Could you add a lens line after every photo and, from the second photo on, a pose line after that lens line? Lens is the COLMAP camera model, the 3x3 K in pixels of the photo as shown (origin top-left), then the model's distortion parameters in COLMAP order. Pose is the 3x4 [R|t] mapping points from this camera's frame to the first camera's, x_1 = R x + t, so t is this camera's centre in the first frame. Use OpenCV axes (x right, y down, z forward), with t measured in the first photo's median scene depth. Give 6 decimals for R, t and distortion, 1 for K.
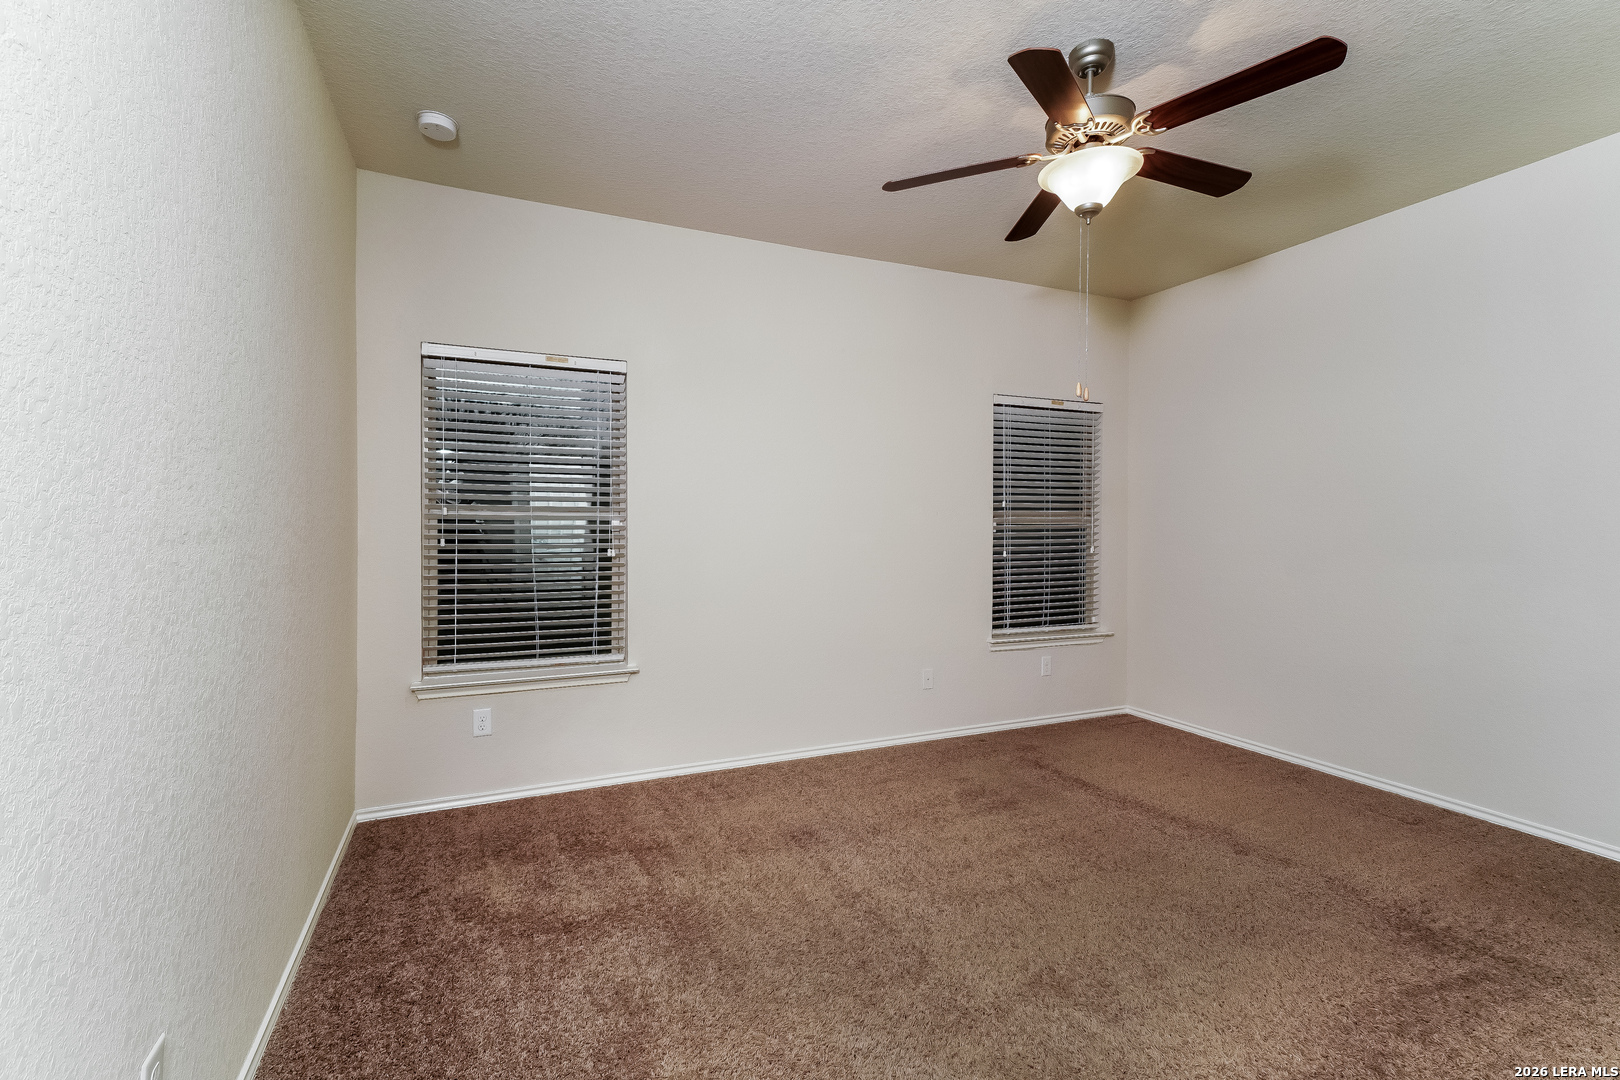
lens RADIAL K [[658.0, 0, 810.0], [0, 658.0, 540.0], [0, 0, 1]] dist [0.000673, 0.000041]
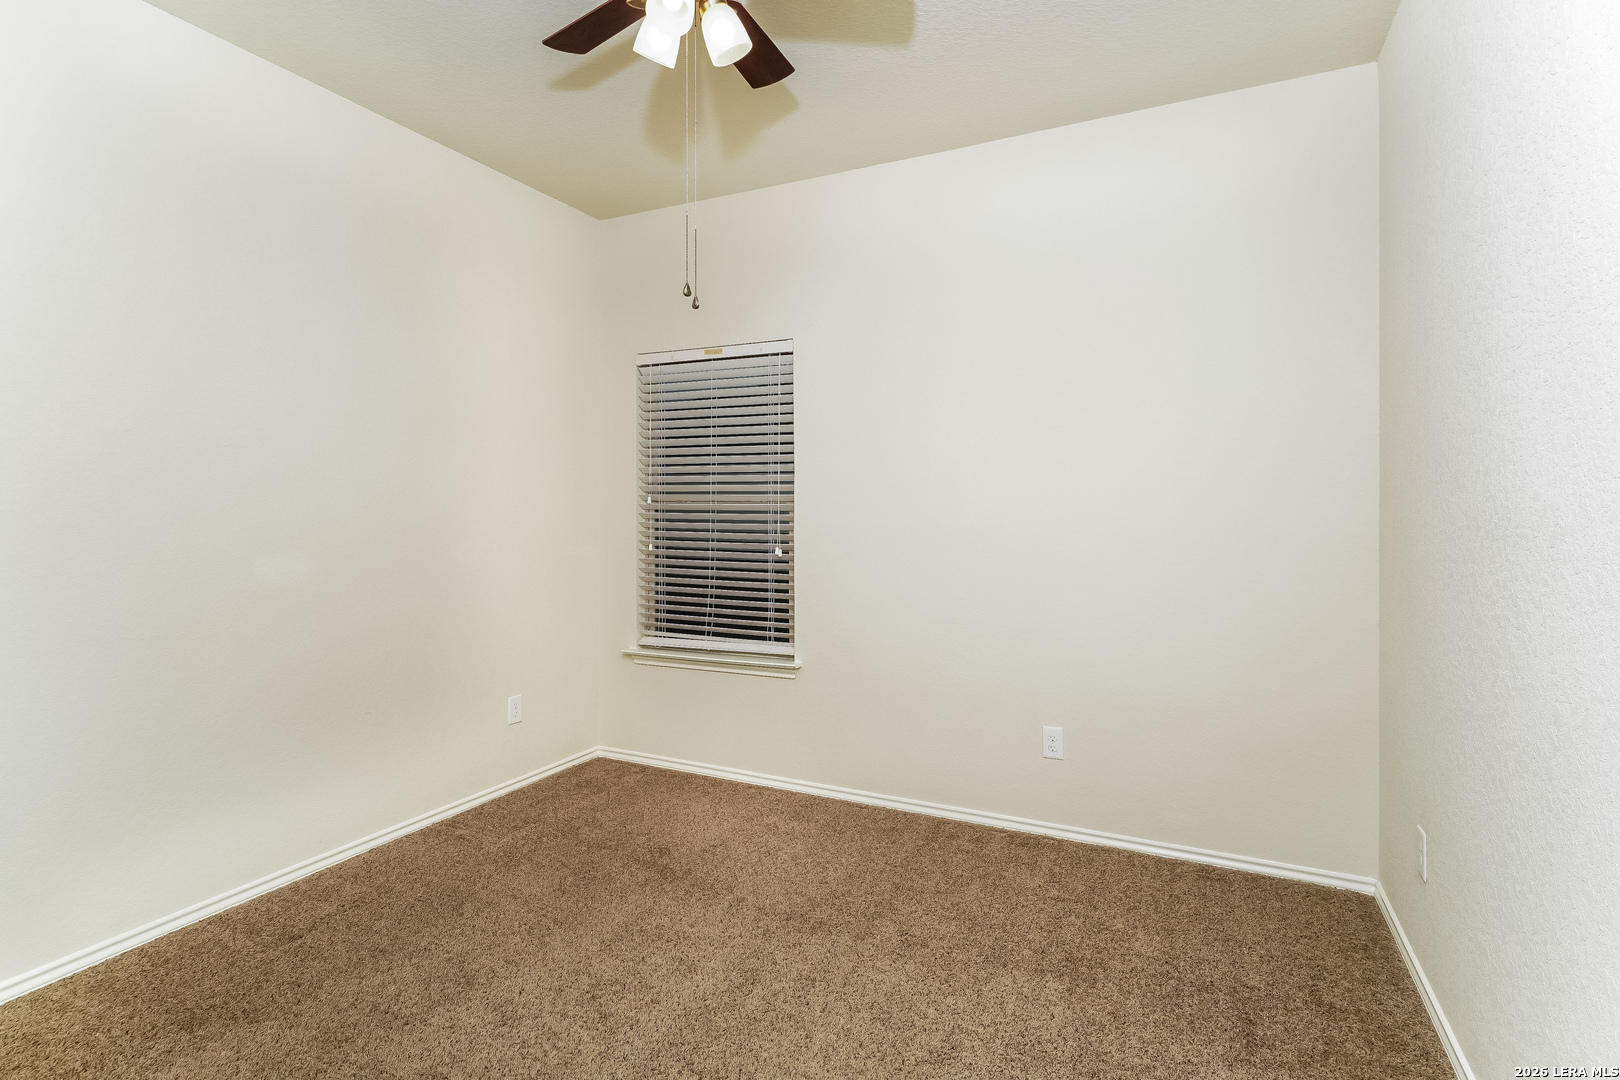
lens RADIAL K [[812.0, 0, 807.7], [0, 812.0, 512.2], [0, 0, 1]] dist [-0.000270, 0.000228]
pose [[0.670621, 0.000878, -0.741799, 0.661179], [-0.019636, 0.999670, -0.016568, -0.000879], [0.741540, 0.025677, 0.670417, 0.246781]]
